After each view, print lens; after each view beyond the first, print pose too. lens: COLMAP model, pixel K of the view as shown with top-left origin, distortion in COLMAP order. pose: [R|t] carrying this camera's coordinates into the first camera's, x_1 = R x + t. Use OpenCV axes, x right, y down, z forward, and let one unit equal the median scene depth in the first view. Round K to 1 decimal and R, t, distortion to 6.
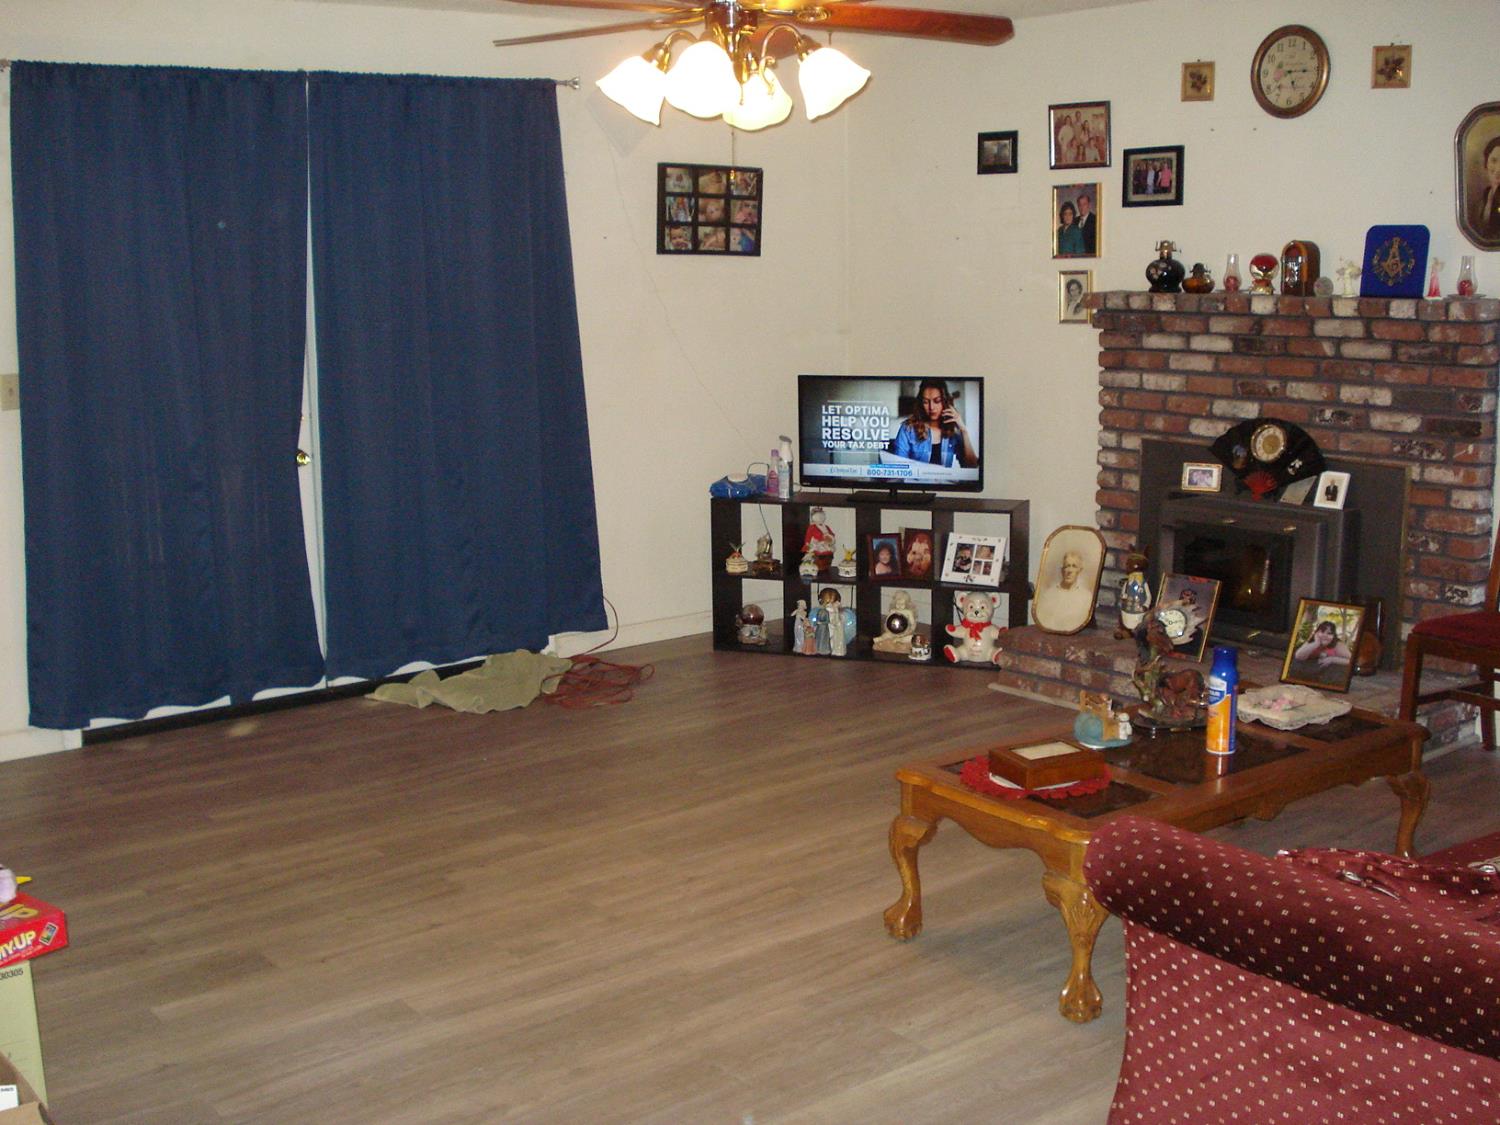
lens RADIAL K [[1696.0, 0, 750.0], [0, 1696.0, 562.5], [0, 0, 1]] dist [-0.074026, -0.113092]
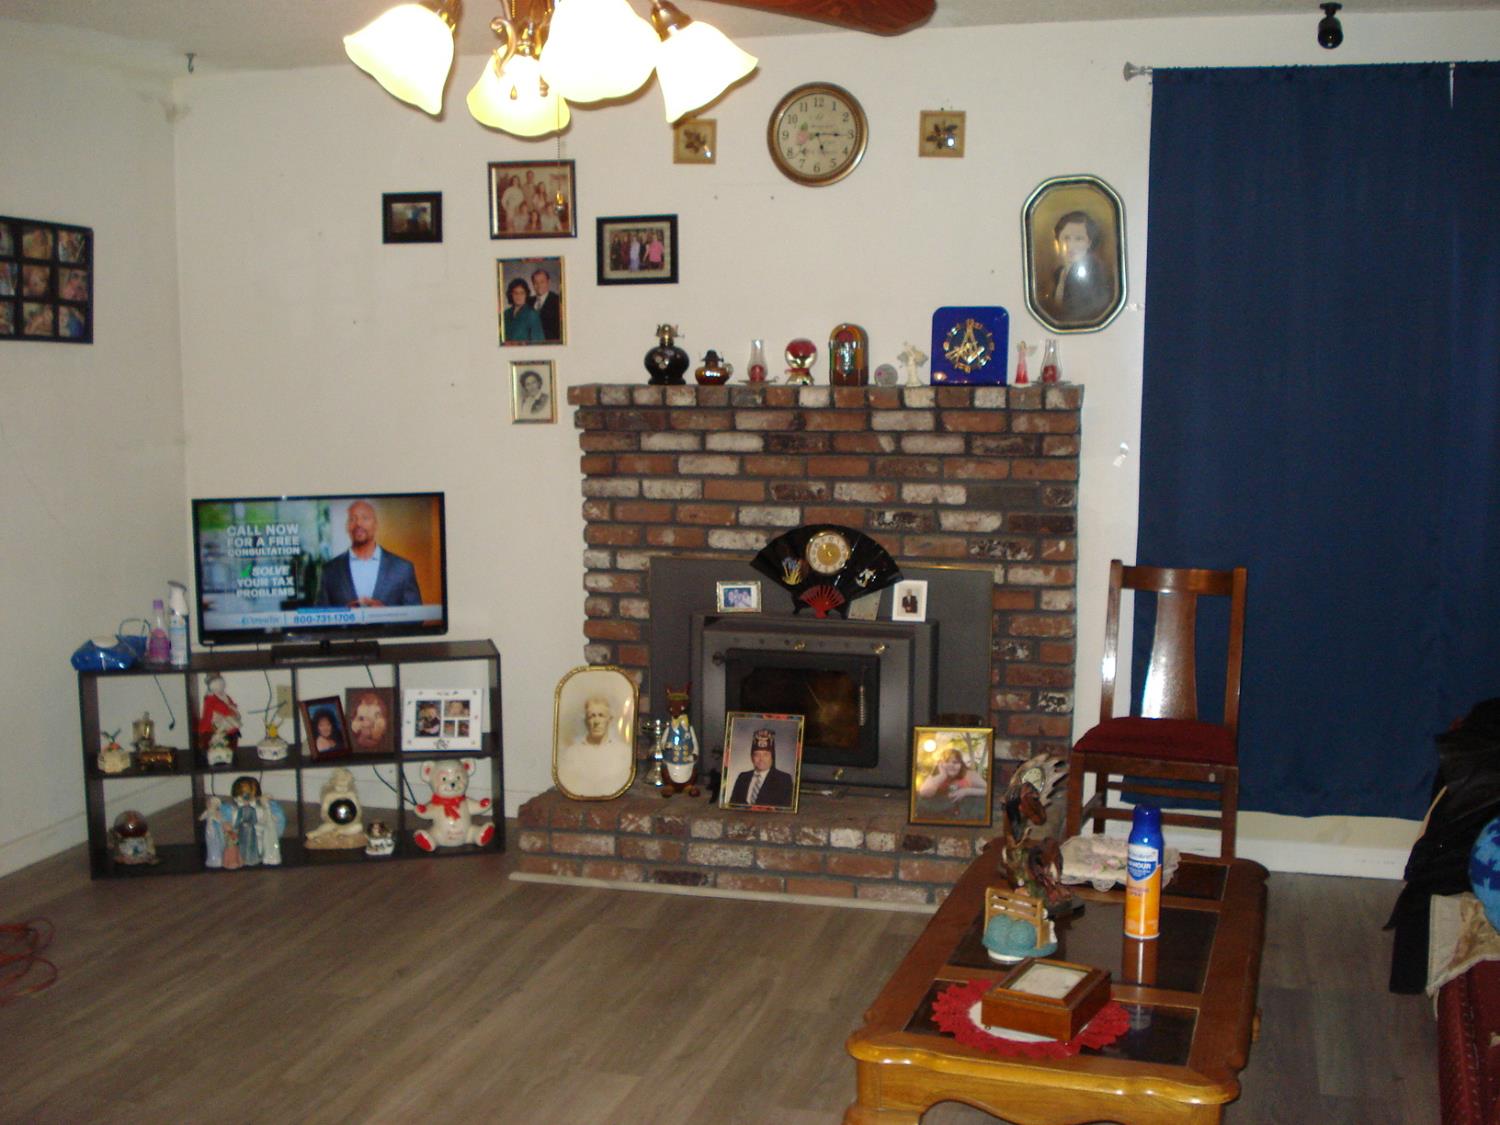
lens RADIAL K [[1696.0, 0, 750.0], [0, 1696.0, 562.5], [0, 0, 1]] dist [-0.074026, -0.113092]
pose [[0.818778, -0.059888, 0.570978, -0.217094], [0.095313, 0.994922, -0.032325, -0.038731], [-0.566143, 0.080889, 0.820329, 0.278210]]
